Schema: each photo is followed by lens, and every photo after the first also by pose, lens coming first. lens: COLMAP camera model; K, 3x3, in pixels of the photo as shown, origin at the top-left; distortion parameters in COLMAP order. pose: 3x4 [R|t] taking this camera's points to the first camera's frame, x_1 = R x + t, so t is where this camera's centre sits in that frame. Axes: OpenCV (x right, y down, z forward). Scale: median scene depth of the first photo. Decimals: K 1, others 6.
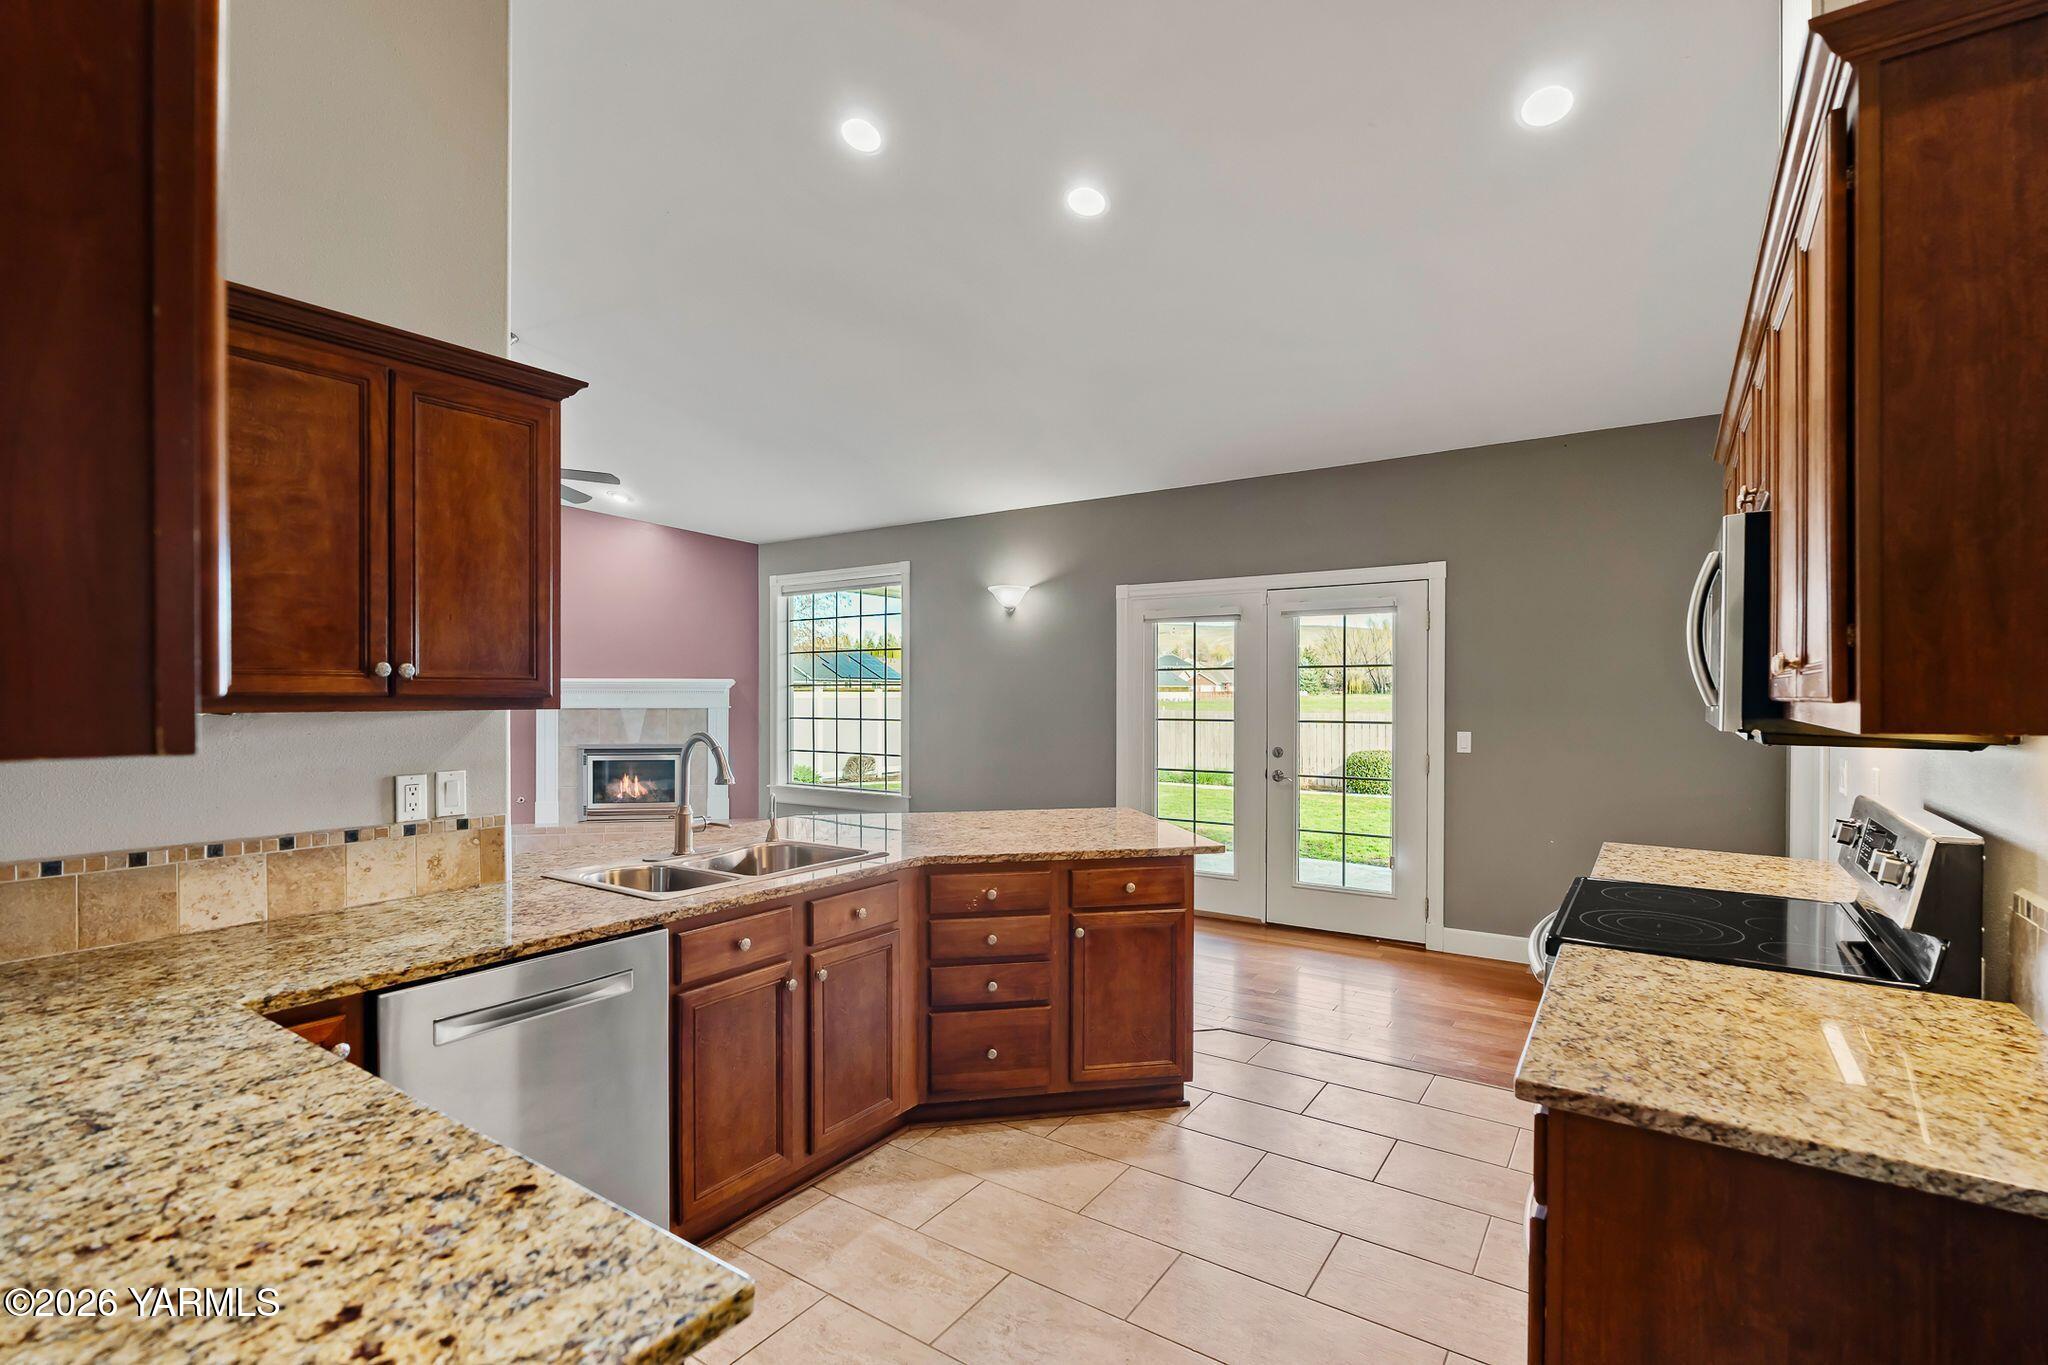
lens RADIAL K [[925.8, 0, 1016.4], [0, 925.8, 688.8], [0, 0, 1]] dist [-0.010897, 0.000438]
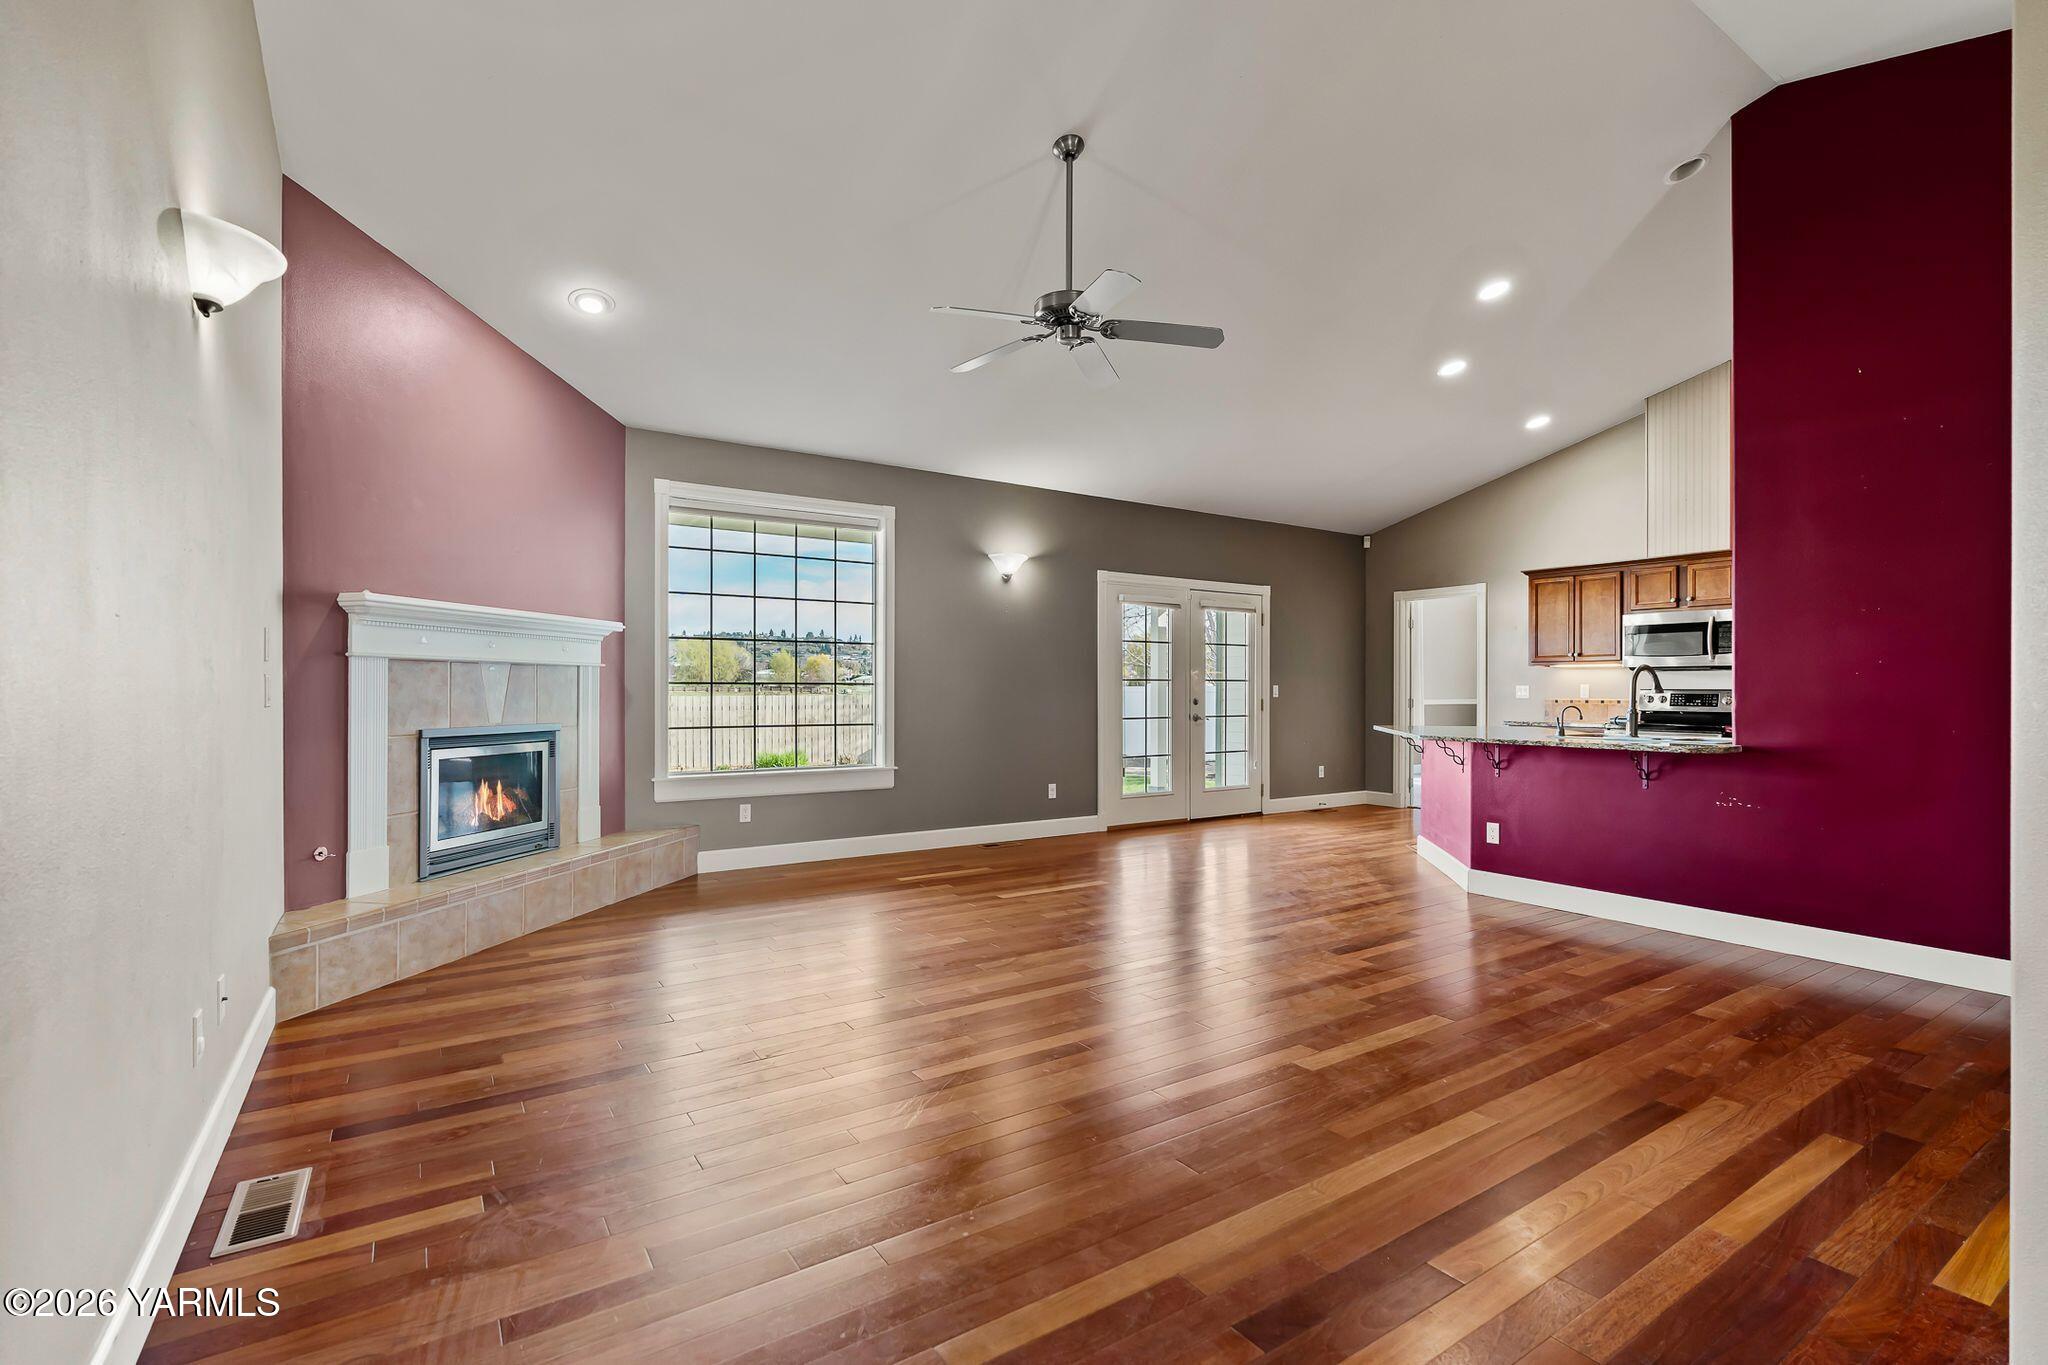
lens RADIAL K [[925.8, 0, 1014.6], [0, 925.8, 690.5], [0, 0, 1]] dist [-0.010897, 0.000438]
pose [[0.375560, 0.000091, 0.926798, -1.169137], [-0.006809, 0.999973, 0.002661, 0.048875], [-0.926773, -0.007310, 0.375551, 0.710051]]
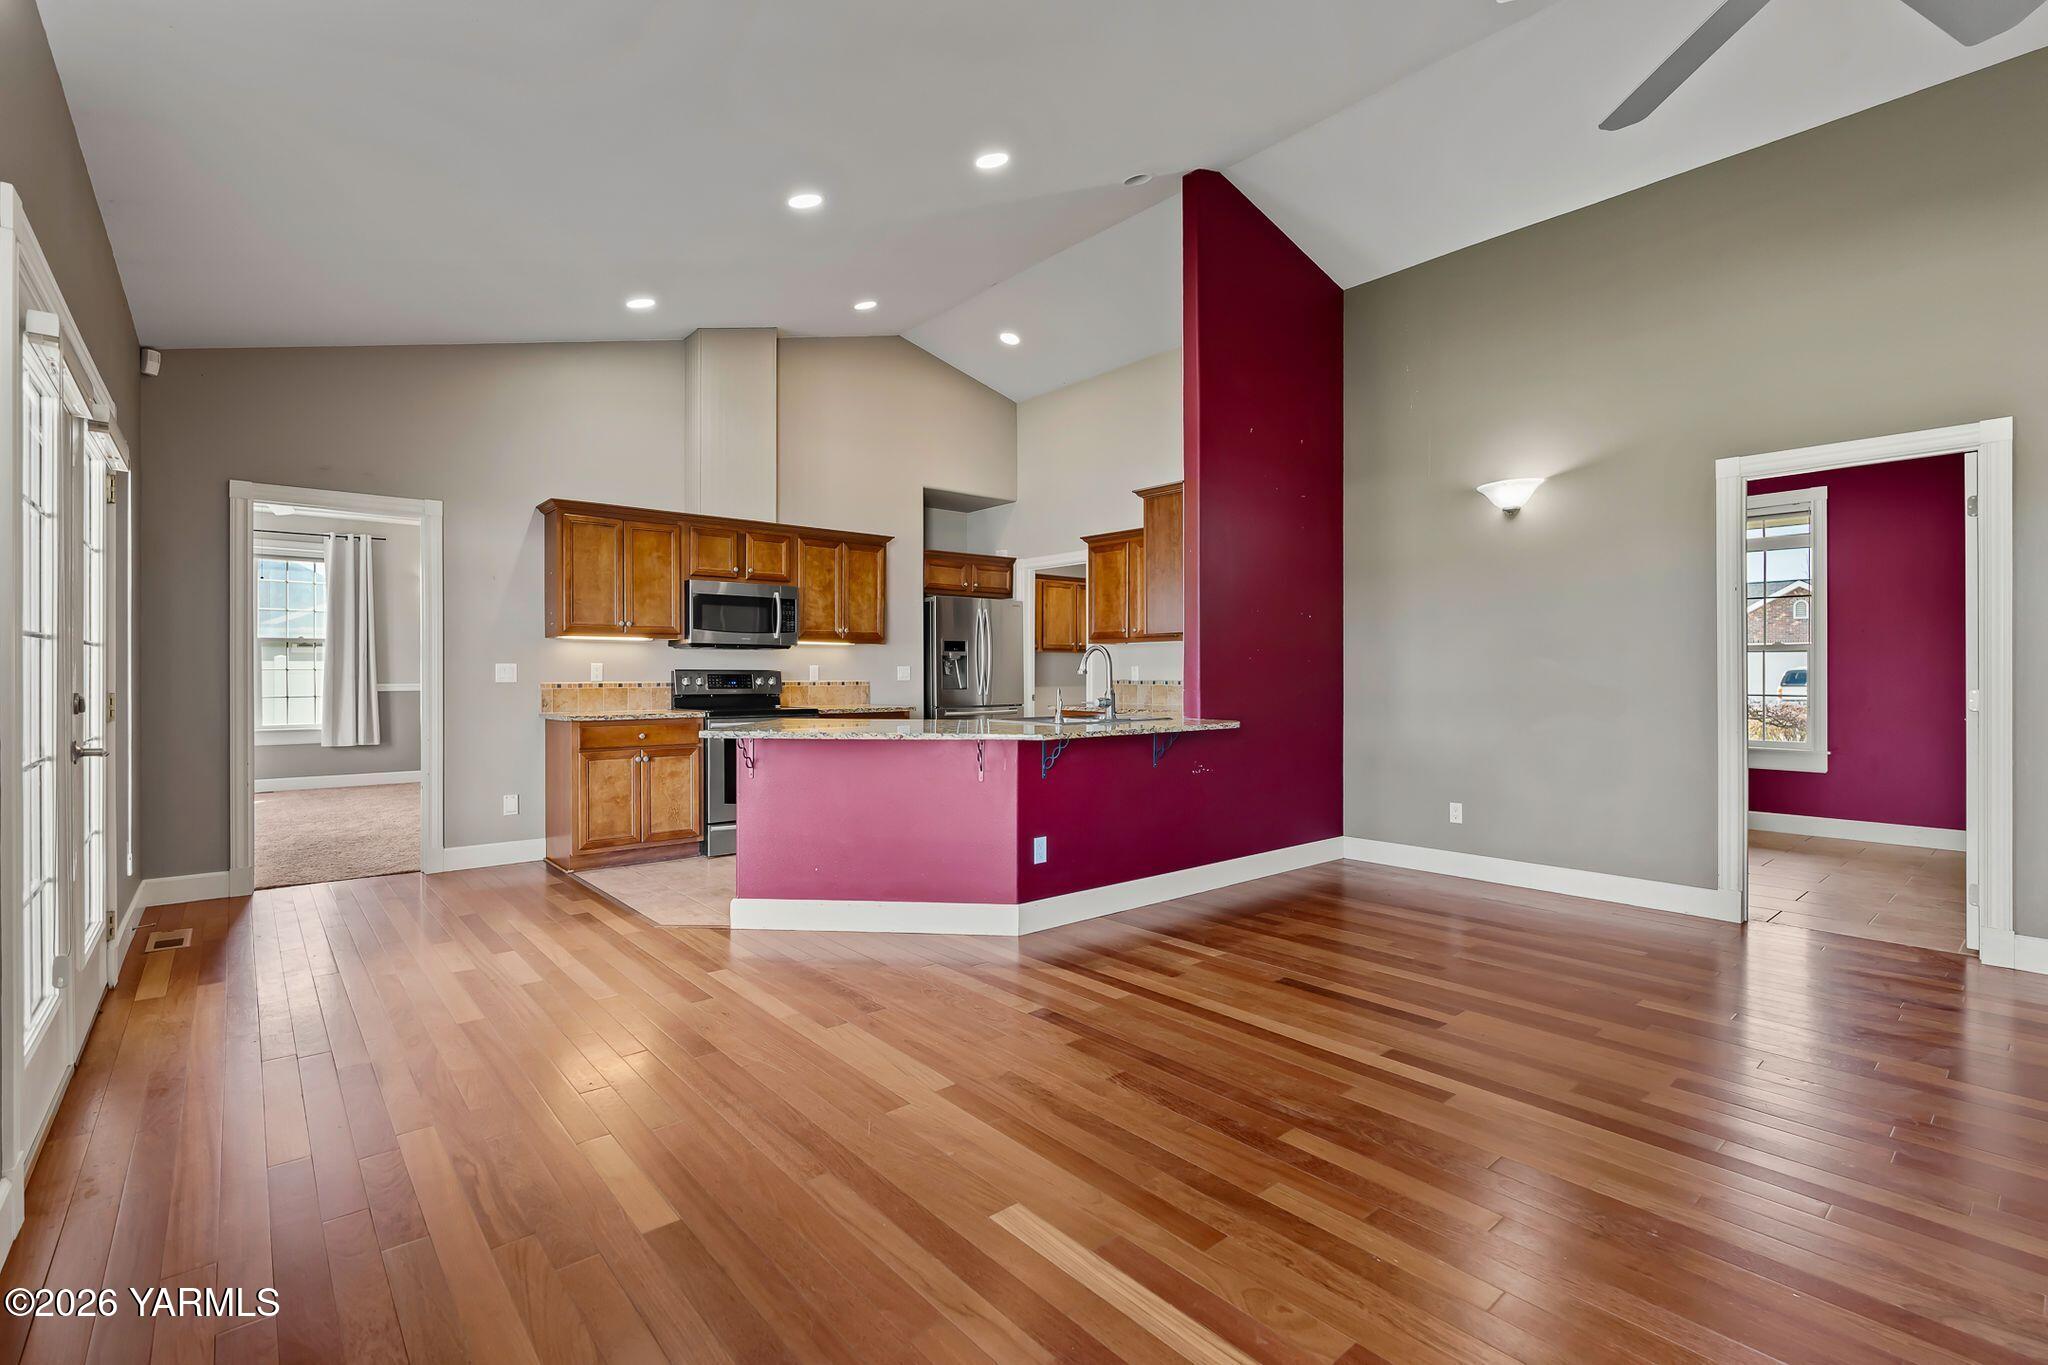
lens RADIAL K [[925.8, 0, 1017.5], [0, 925.8, 677.8], [0, 0, 1]] dist [-0.010897, 0.000438]
pose [[-0.965474, -0.002617, 0.260487, -0.317119], [-0.003084, 0.999994, -0.001384, 0.054240], [-0.260481, -0.002140, -0.965476, 1.323584]]
